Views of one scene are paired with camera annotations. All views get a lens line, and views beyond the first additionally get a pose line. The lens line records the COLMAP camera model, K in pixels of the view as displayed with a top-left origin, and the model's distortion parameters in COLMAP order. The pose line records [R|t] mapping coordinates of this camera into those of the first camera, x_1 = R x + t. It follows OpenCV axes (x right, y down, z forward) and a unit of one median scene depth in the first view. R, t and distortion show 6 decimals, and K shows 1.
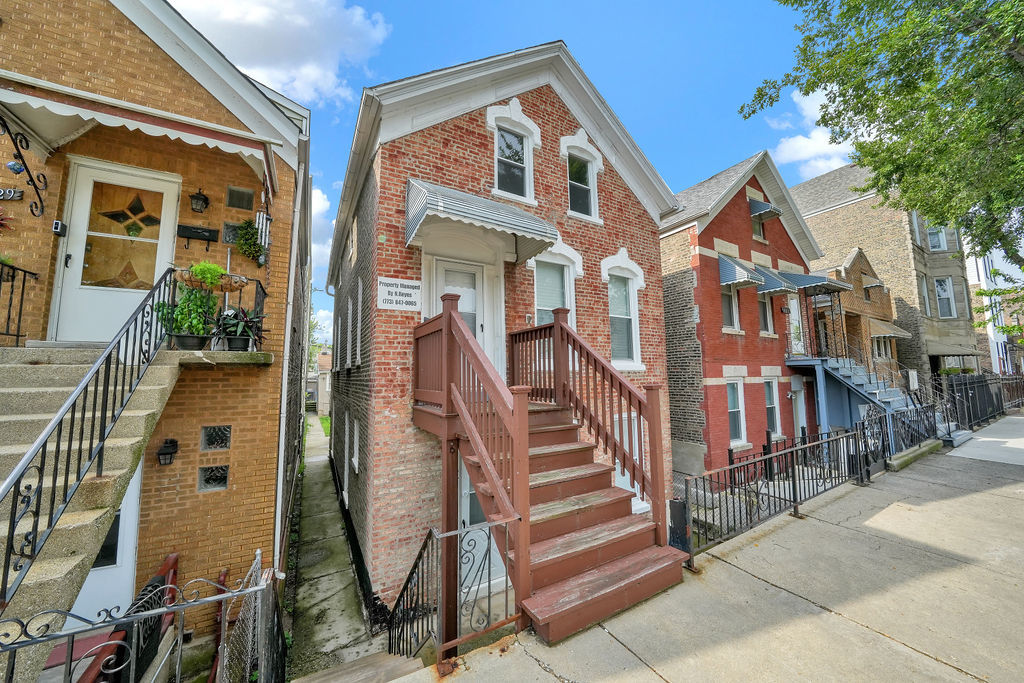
lens RADIAL K [[369.0, 0, 517.6], [0, 369.0, 339.8], [0, 0, 1]] dist [-0.011726, 0.004449]
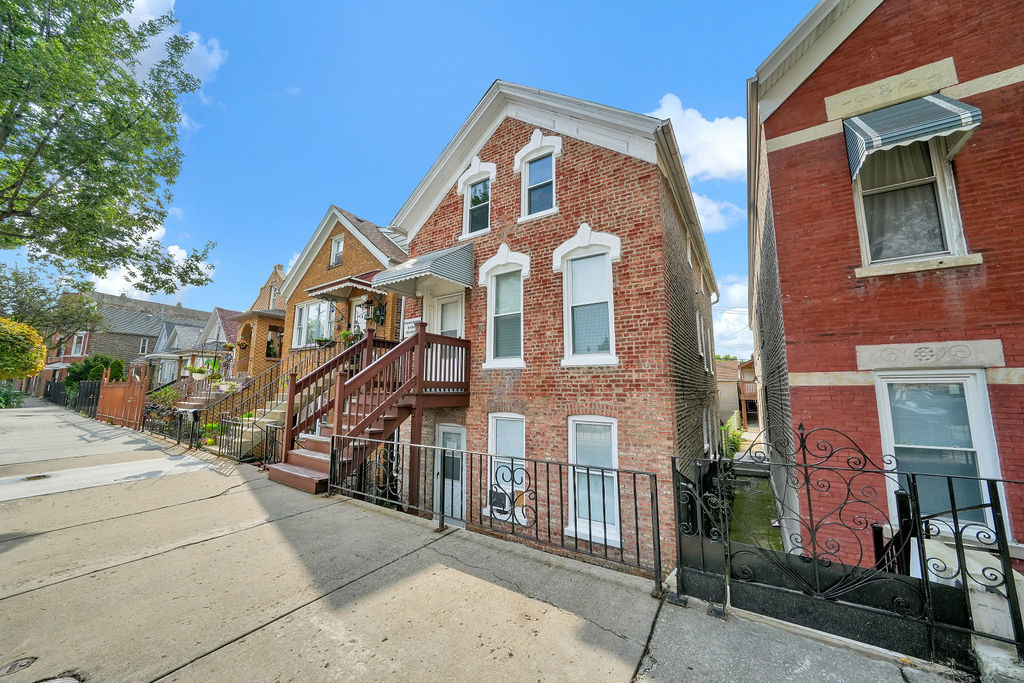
lens RADIAL K [[369.0, 0, 517.6], [0, 369.0, 339.8], [0, 0, 1]] dist [-0.011726, 0.004449]
pose [[0.406287, -0.102194, -0.908013, 1.098549], [0.078388, 0.993961, -0.076793, 0.083508], [0.910377, -0.039977, 0.411844, 0.551527]]
